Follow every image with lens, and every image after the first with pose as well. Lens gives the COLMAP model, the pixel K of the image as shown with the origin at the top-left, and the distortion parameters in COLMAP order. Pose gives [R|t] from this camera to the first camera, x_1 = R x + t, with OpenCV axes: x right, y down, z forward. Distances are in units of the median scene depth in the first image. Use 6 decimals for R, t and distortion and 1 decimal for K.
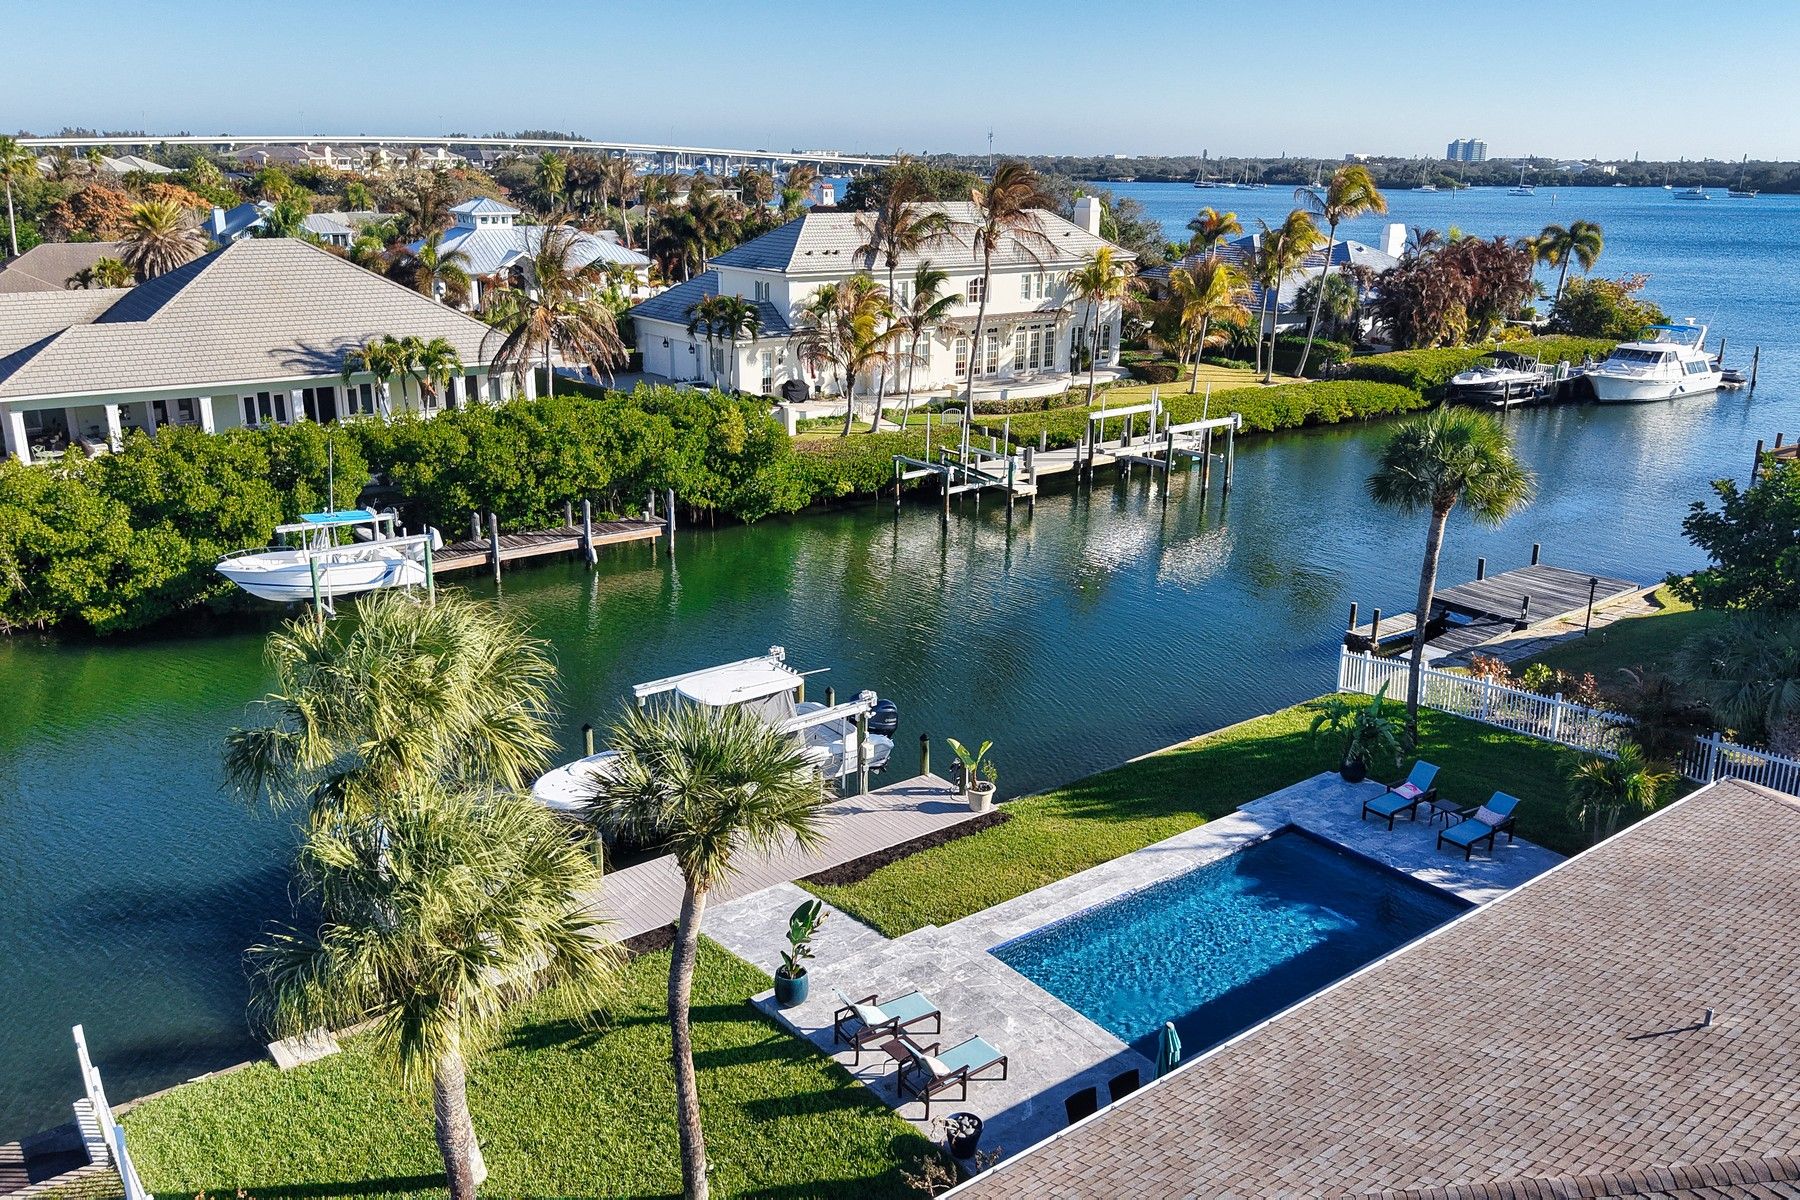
lens RADIAL K [[1449.1, 0, 895.4], [0, 1449.1, 607.8], [0, 0, 1]] dist [0.040042, -0.059835]
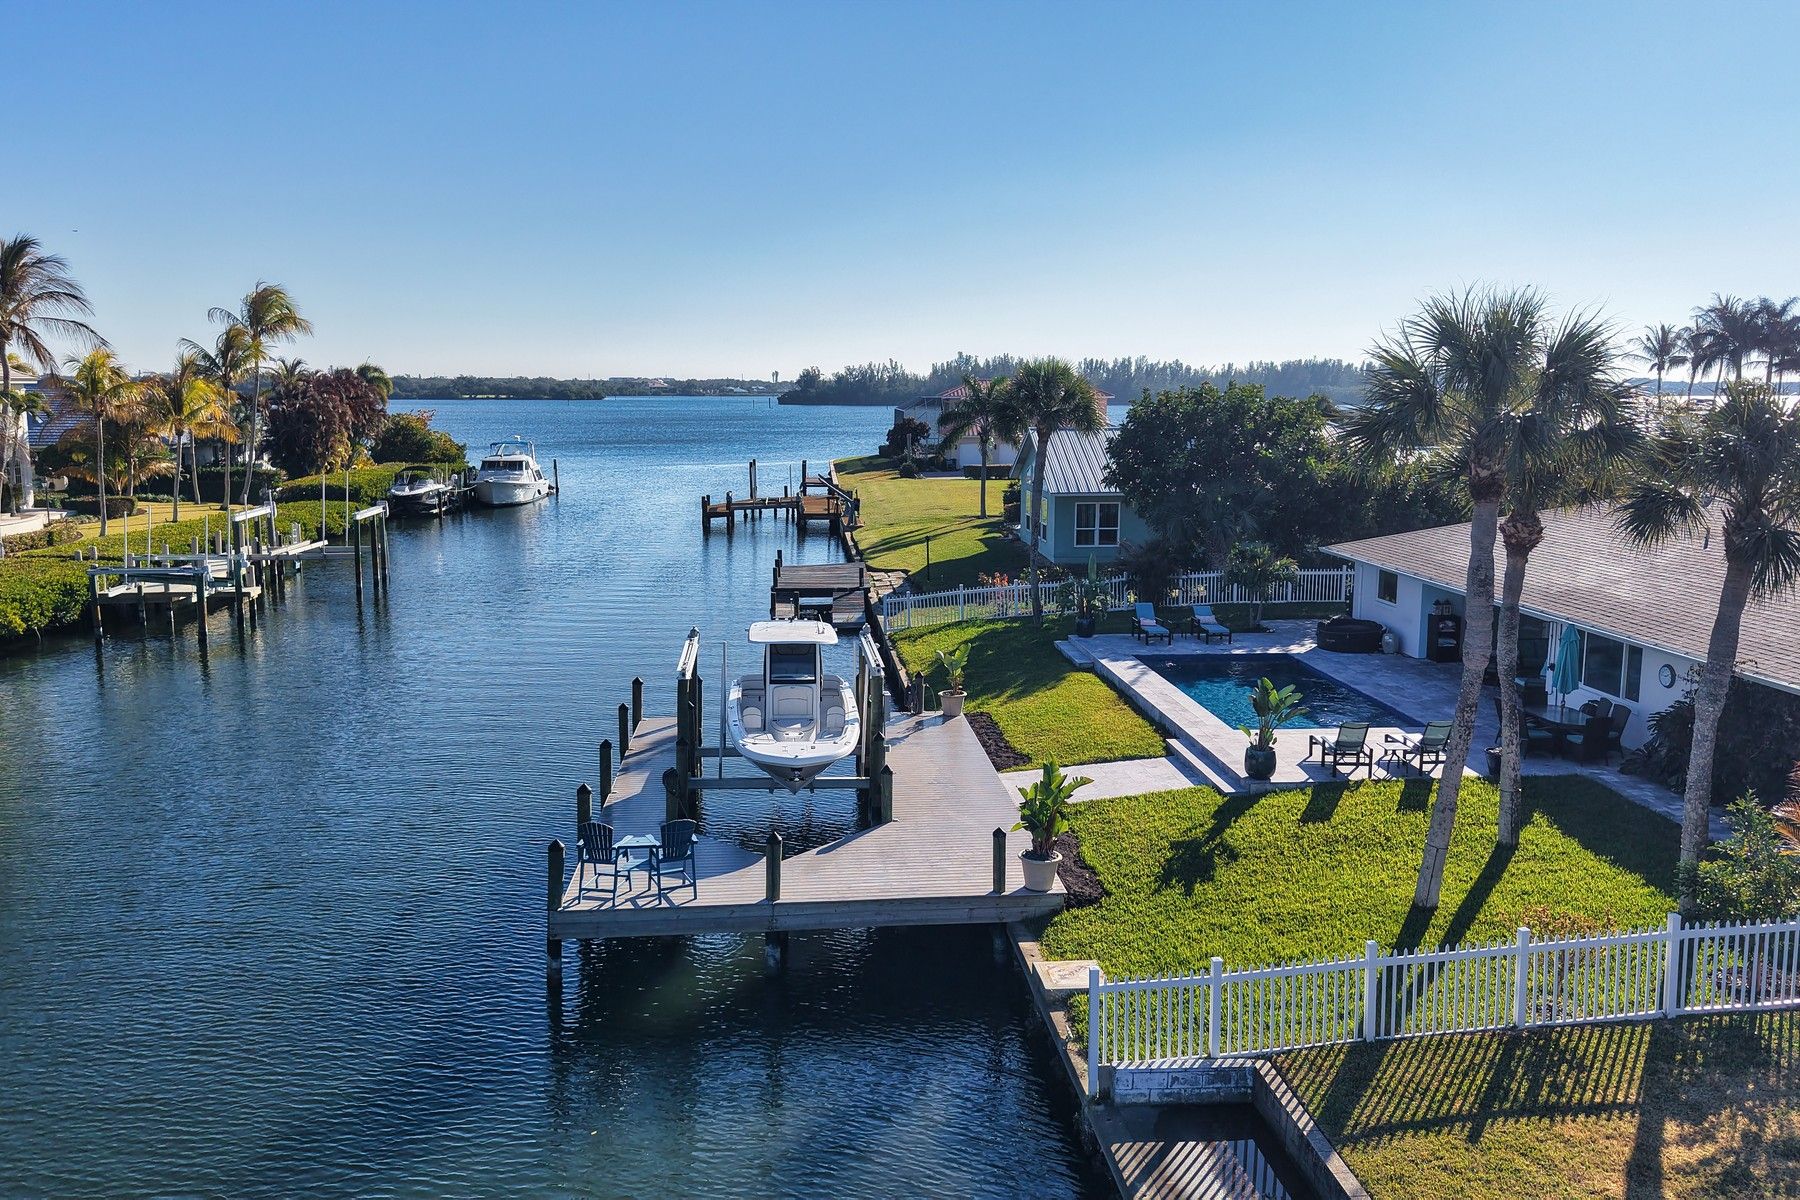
lens RADIAL K [[1449.1, 0, 906.0], [0, 1449.1, 585.3], [0, 0, 1]] dist [0.040042, -0.059835]
pose [[0.523624, -0.120228, 0.843423, -0.439316], [0.254949, 0.966738, -0.020474, 0.031175], [-0.812907, 0.225751, 0.536859, 0.226026]]
